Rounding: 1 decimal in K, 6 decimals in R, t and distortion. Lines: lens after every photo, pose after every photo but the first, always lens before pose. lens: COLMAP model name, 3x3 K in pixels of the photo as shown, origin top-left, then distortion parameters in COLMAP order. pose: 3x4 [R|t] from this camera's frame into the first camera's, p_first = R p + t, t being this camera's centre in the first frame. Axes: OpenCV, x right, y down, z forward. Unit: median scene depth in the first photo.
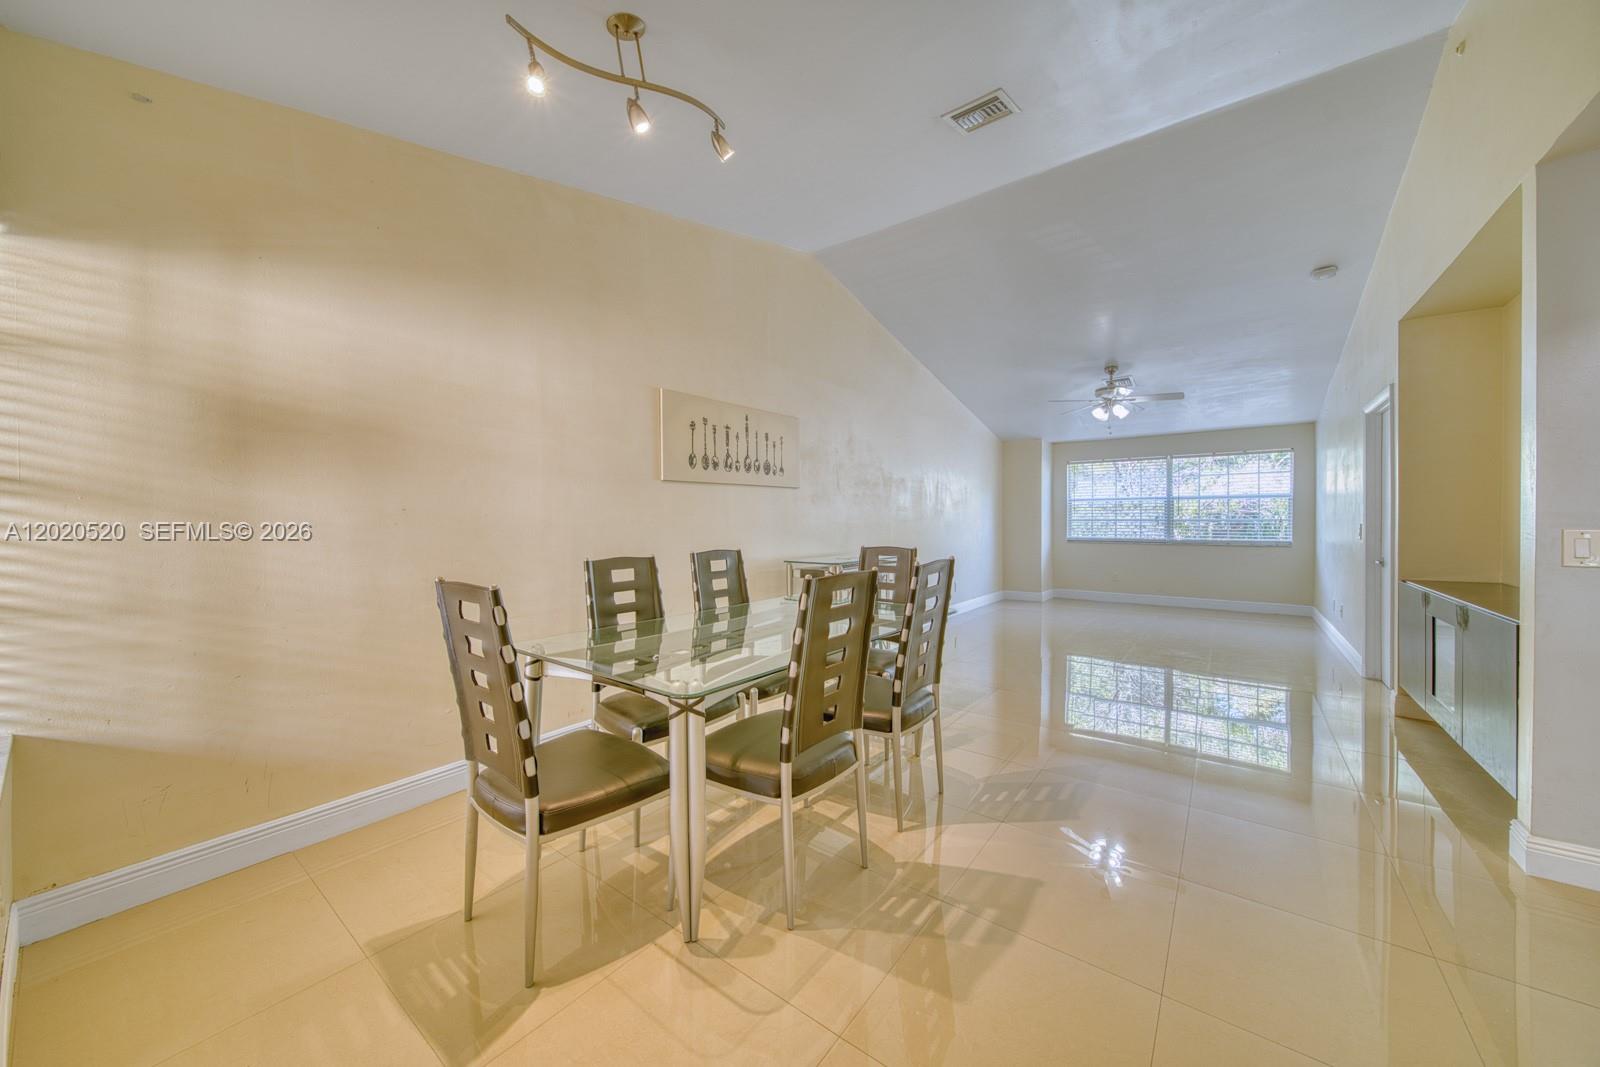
lens RADIAL K [[562.5, 0, 795.1], [0, 562.5, 526.6], [0, 0, 1]] dist [-0.002773, -0.001603]
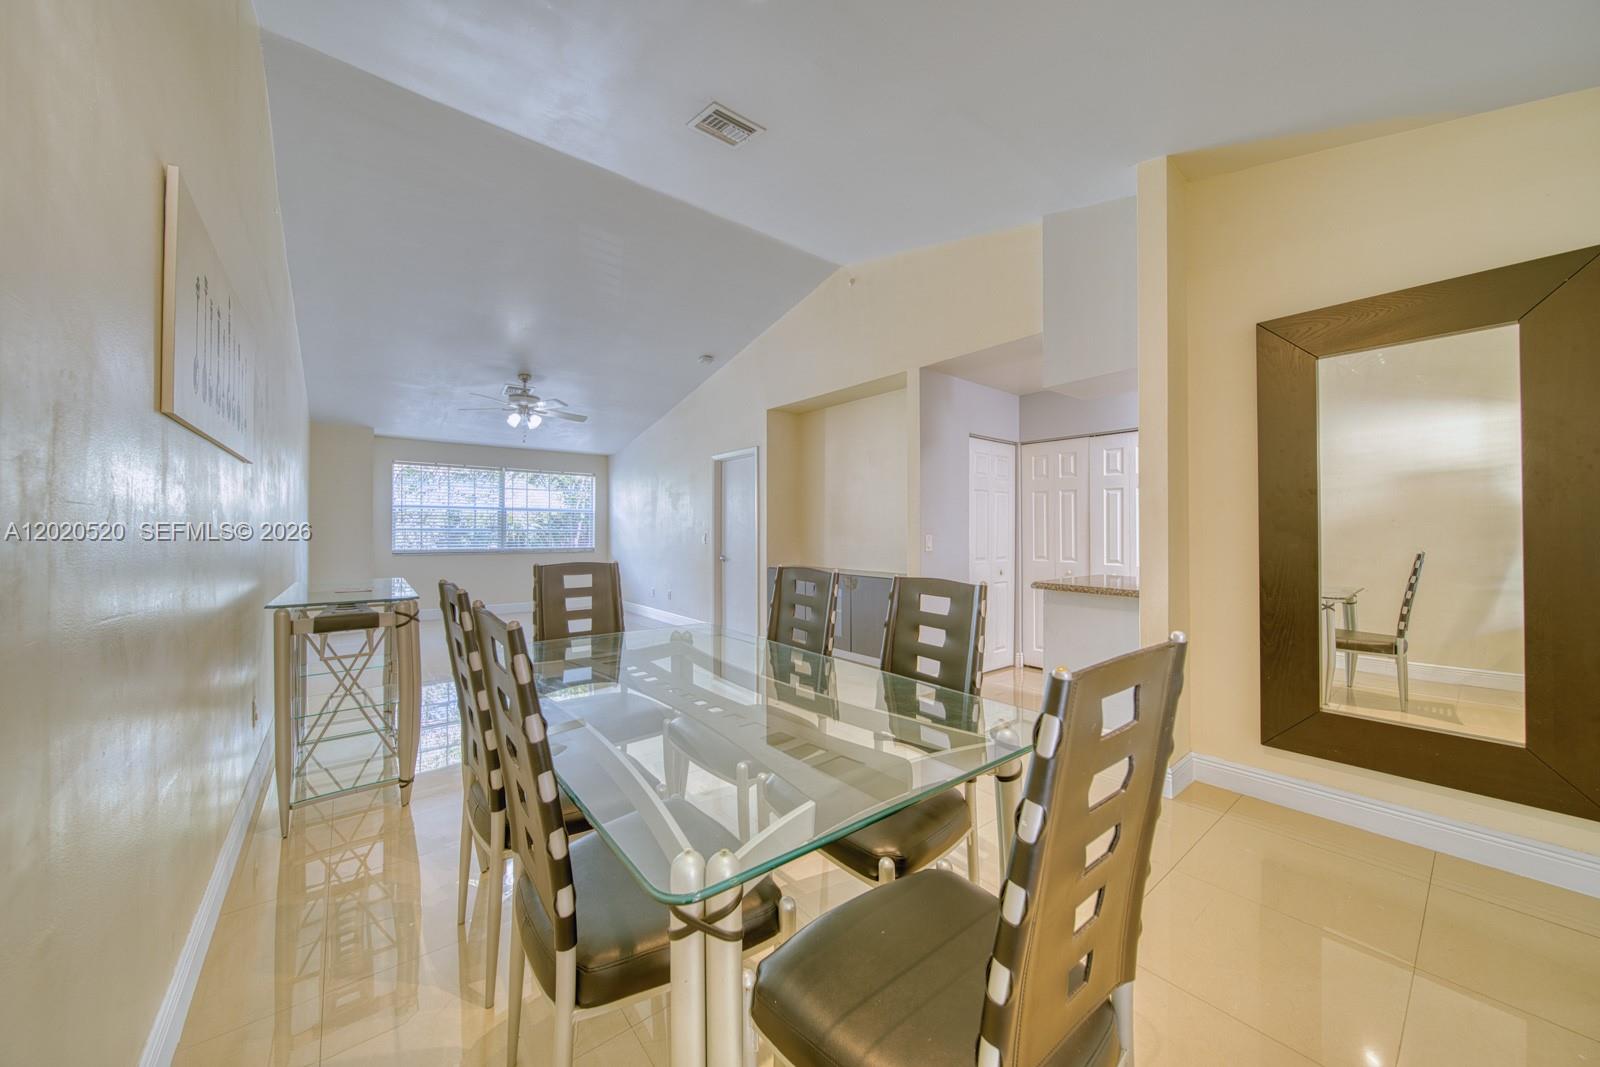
lens RADIAL K [[562.5, 0, 796.0], [0, 562.5, 533.0], [0, 0, 1]] dist [-0.002773, -0.001603]
pose [[0.235904, 0.003667, 0.971769, -0.219125], [0.003291, 0.999984, -0.004573, 0.001052], [-0.971771, 0.004277, 0.235888, 0.230257]]
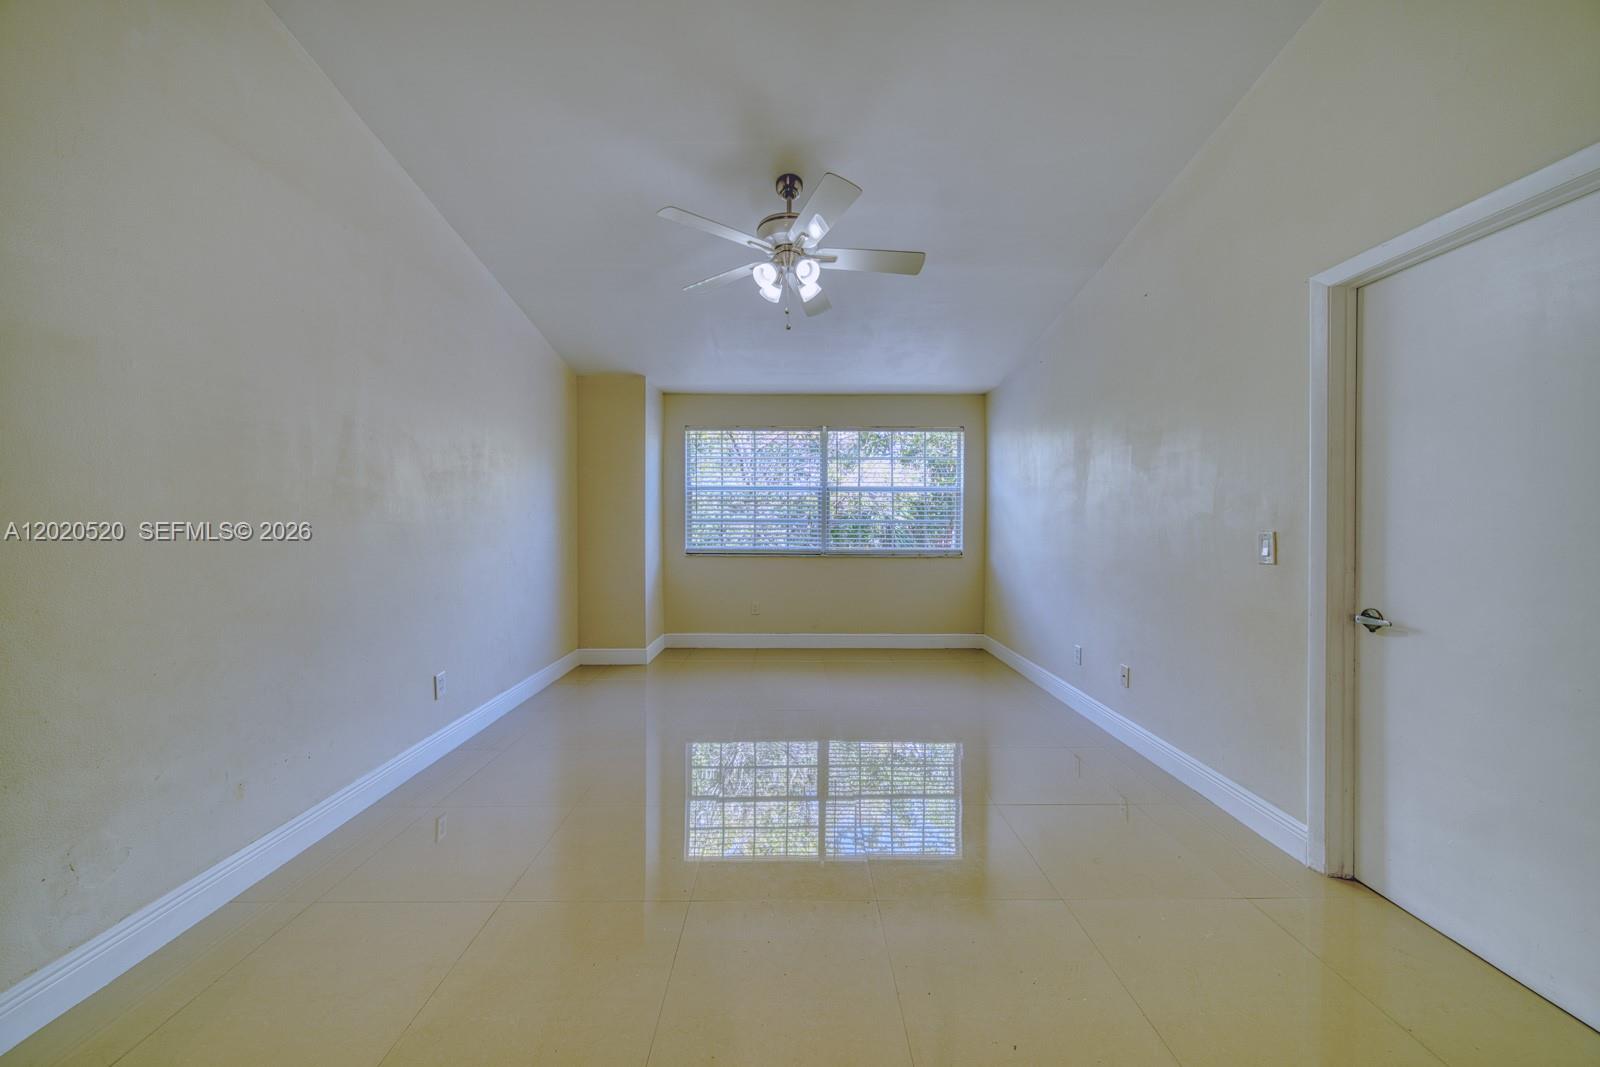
lens RADIAL K [[562.5, 0, 799.8], [0, 562.5, 521.5], [0, 0, 1]] dist [-0.002773, -0.001603]
pose [[0.782414, 0.002051, 0.622755, 0.222193], [0.002377, 0.999977, -0.006279, -0.006789], [-0.622754, 0.006393, 0.782392, 0.493021]]
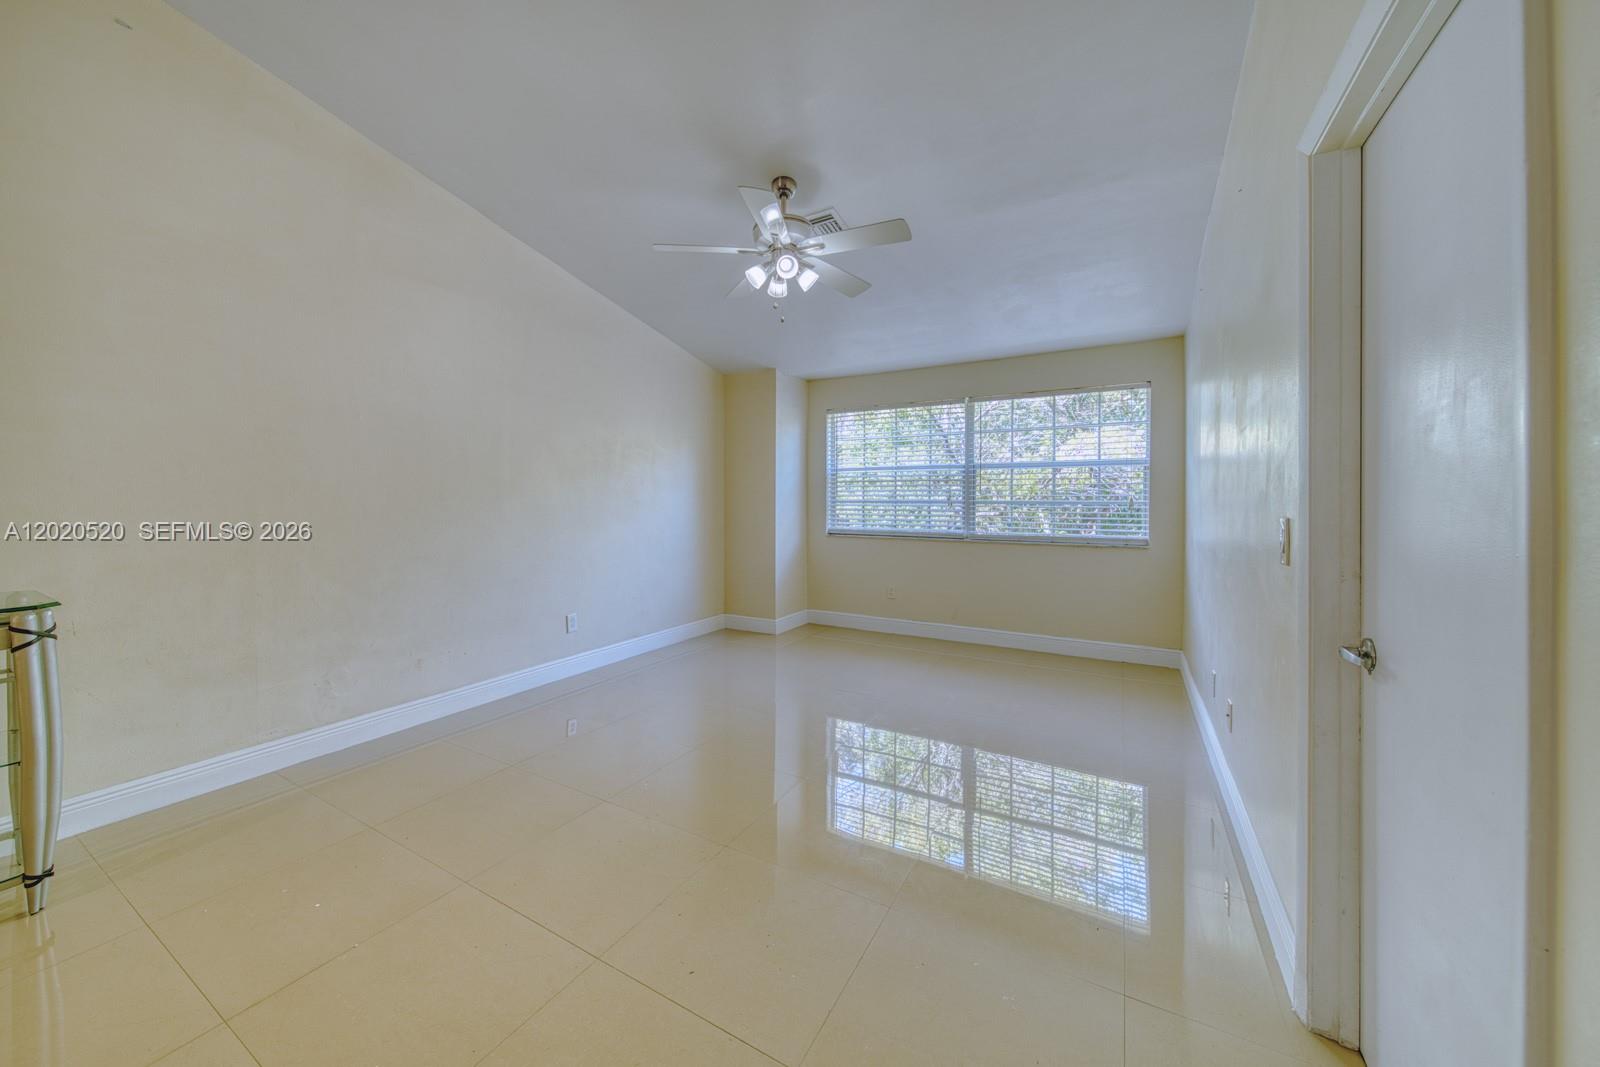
lens RADIAL K [[592.0, 0, 759.8], [0, 592.0, 502.5], [0, 0, 1]] dist [0.003754, 0.000083]
pose [[0.993755, 0.001765, 0.111573, 0.371626], [-0.001063, 0.999979, -0.006350, -0.006854], [-0.111582, 0.006191, 0.993736, 0.385870]]
